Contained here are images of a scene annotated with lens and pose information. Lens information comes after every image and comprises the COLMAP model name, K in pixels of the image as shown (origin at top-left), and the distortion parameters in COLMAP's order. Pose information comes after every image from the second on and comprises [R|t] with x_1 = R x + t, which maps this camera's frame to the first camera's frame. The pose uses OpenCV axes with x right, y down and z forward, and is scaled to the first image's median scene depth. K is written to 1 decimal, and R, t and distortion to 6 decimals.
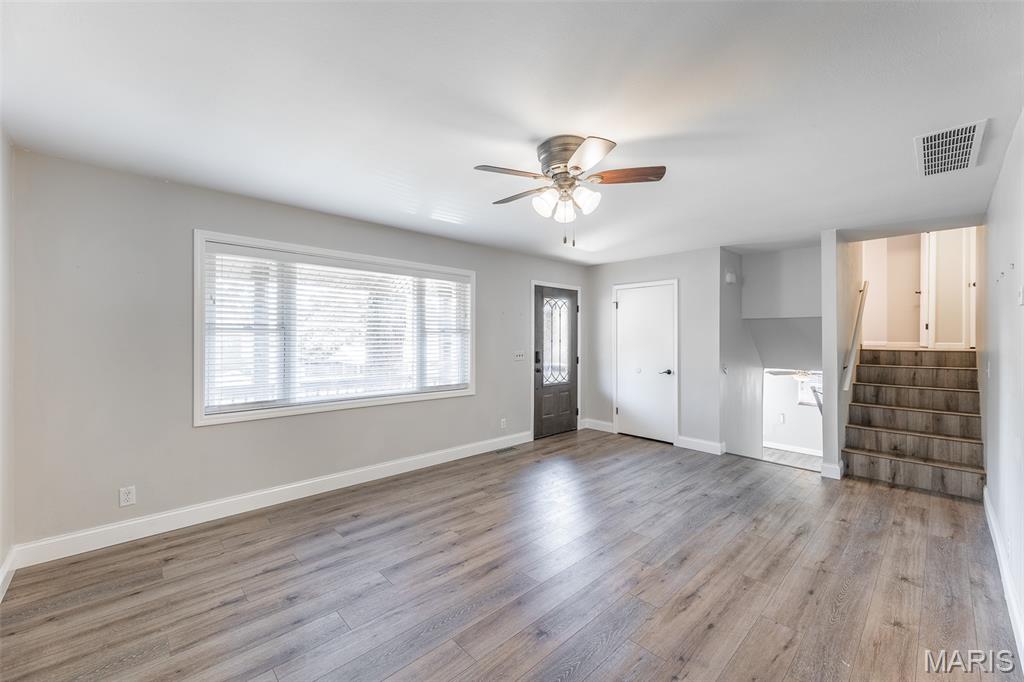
lens RADIAL K [[404.6, 0, 511.2], [0, 404.6, 339.1], [0, 0, 1]] dist [0.007694, -0.000721]
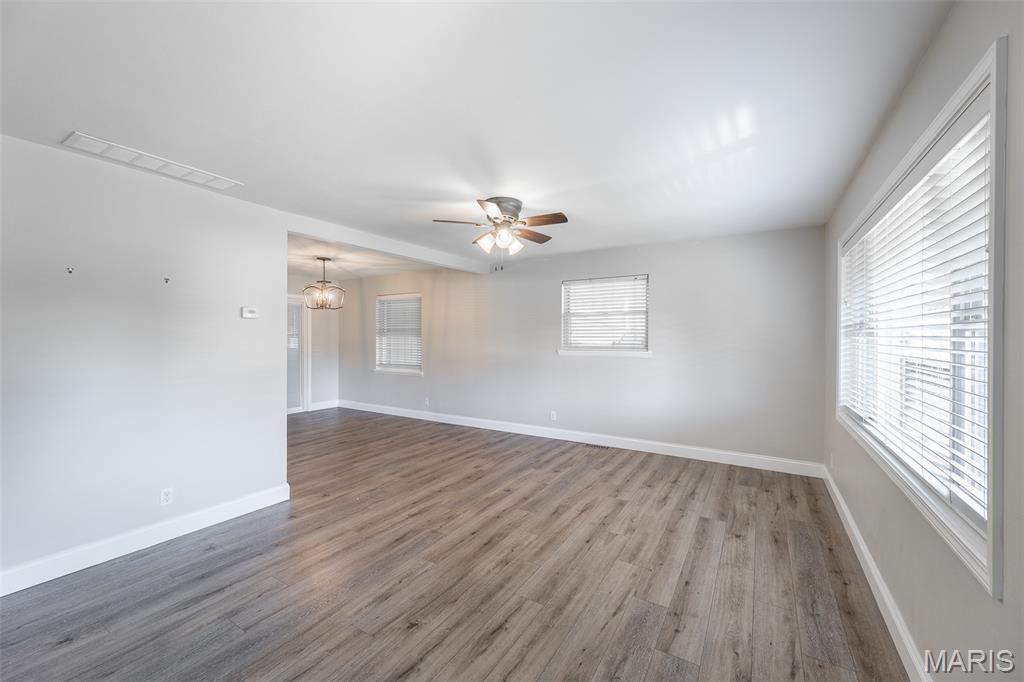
lens RADIAL K [[404.6, 0, 510.2], [0, 404.6, 337.0], [0, 0, 1]] dist [0.007694, -0.000721]
pose [[-0.967198, -0.005927, -0.253956, 0.414597], [-0.006801, 0.999974, 0.002567, -0.007283], [0.253934, 0.004210, -0.967212, 2.125114]]
